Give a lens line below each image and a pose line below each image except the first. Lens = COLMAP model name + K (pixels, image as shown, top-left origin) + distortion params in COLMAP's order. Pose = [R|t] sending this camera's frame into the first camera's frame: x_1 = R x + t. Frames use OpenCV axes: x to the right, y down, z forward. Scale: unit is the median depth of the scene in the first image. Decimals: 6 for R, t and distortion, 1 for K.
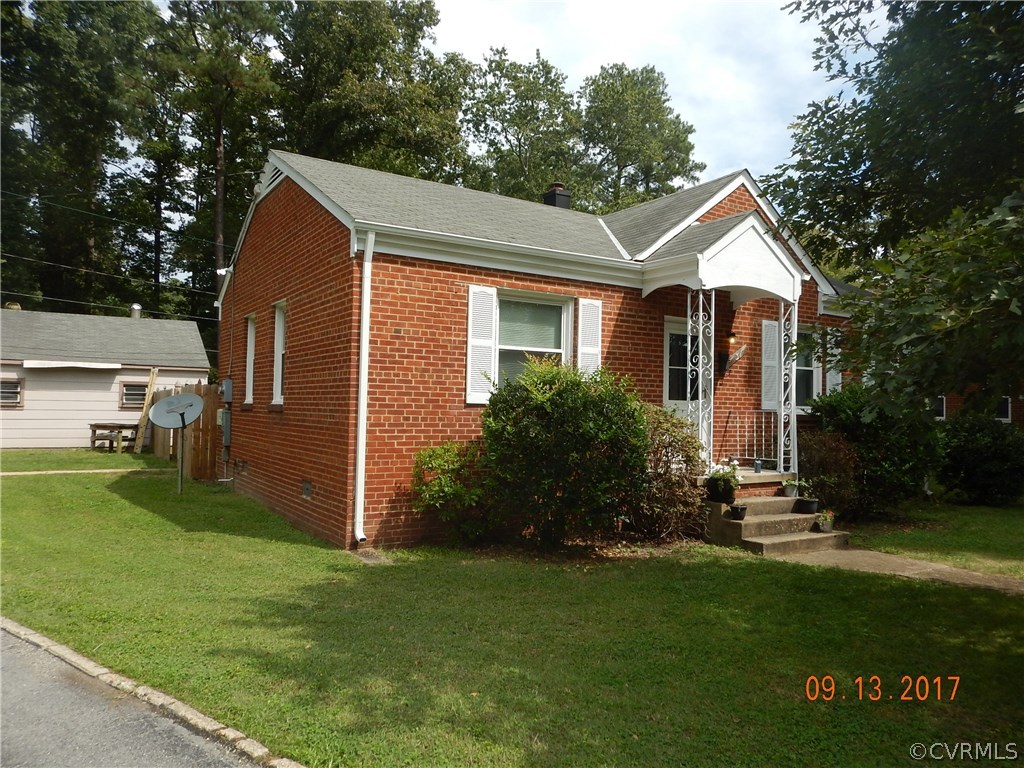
lens RADIAL K [[725.7, 0, 513.1], [0, 725.7, 387.1], [0, 0, 1]] dist [0.000478, 0.000834]
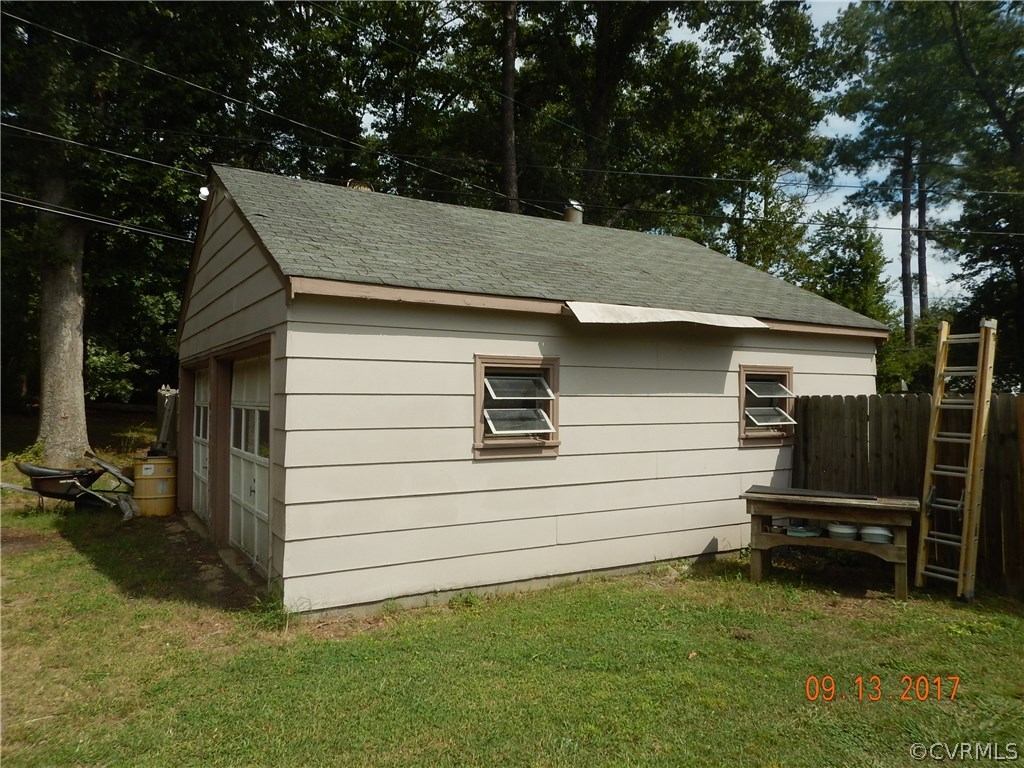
lens RADIAL K [[725.7, 0, 511.1], [0, 725.7, 383.5], [0, 0, 1]] dist [0.000478, 0.000834]
pose [[0.999602, -0.014468, -0.024211, -0.684662], [0.014684, 0.999854, 0.008753, -0.004088], [0.024081, -0.009105, 0.999669, 0.677280]]
